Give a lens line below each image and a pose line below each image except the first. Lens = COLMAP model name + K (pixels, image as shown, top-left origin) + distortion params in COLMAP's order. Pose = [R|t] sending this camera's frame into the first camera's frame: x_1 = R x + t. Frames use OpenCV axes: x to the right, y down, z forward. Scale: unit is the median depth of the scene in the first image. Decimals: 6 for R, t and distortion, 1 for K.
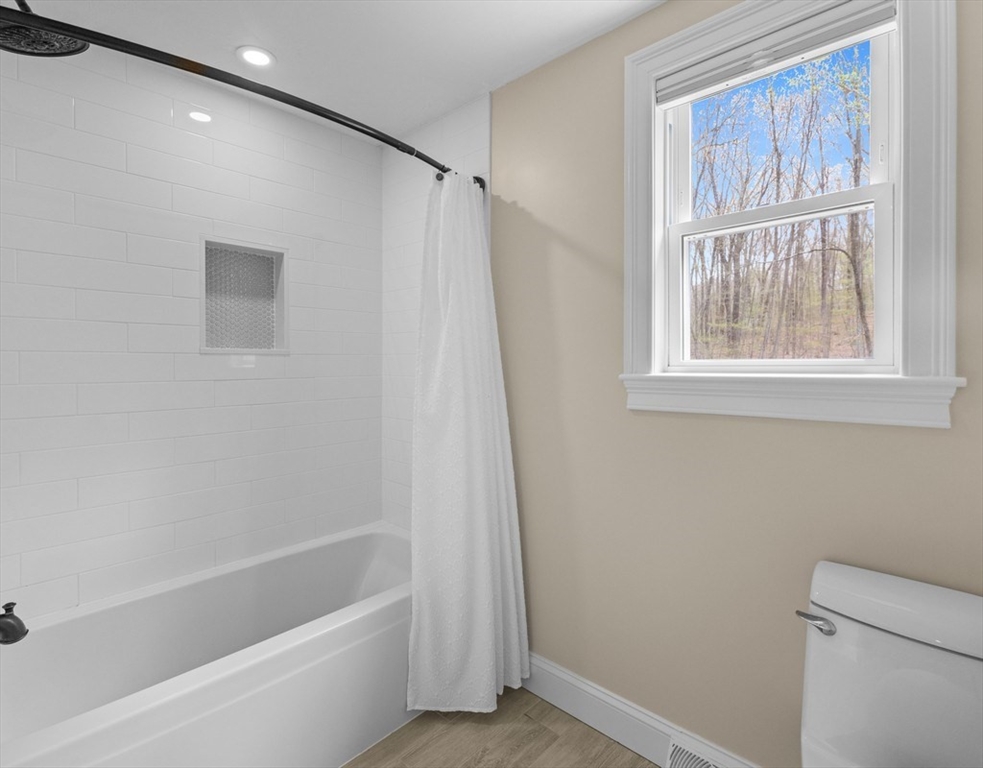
lens RADIAL K [[491.2, 0, 491.3], [0, 491.2, 360.7], [0, 0, 1]] dist [-0.000368, 0.000432]
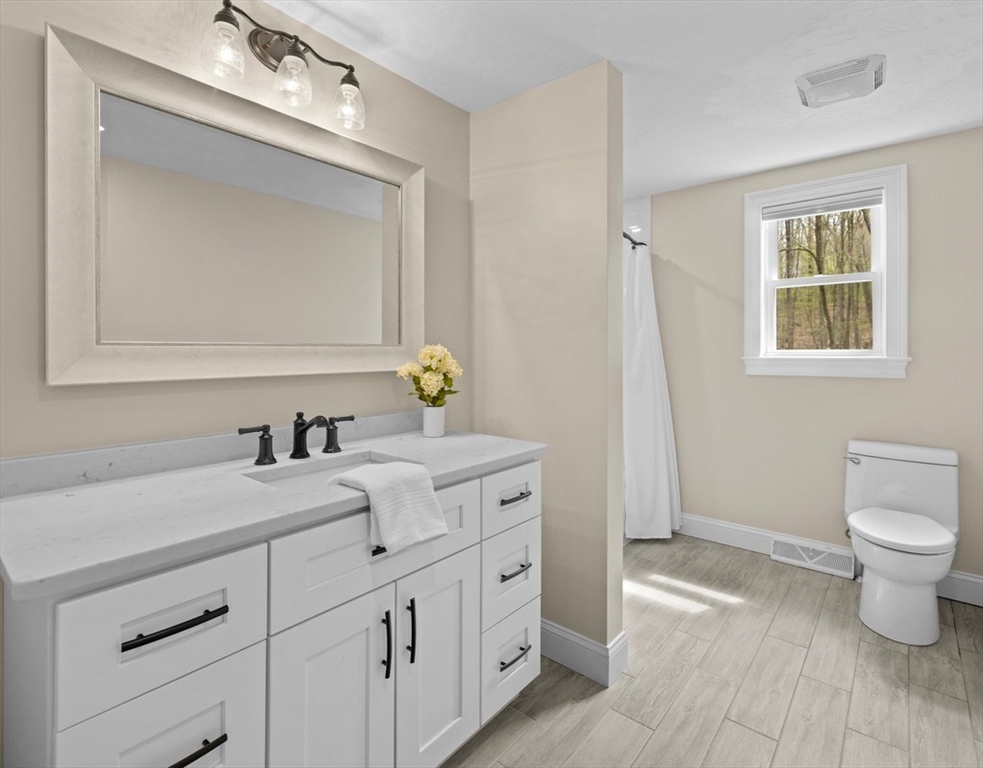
lens RADIAL K [[488.2, 0, 489.1], [0, 488.2, 347.5], [0, 0, 1]] dist [-0.003161, 0.000039]
pose [[0.998697, 0.002853, 0.050954, -0.781483], [-0.002680, 0.999990, -0.003455, -0.000122], [-0.050963, 0.003314, 0.998695, -0.816433]]
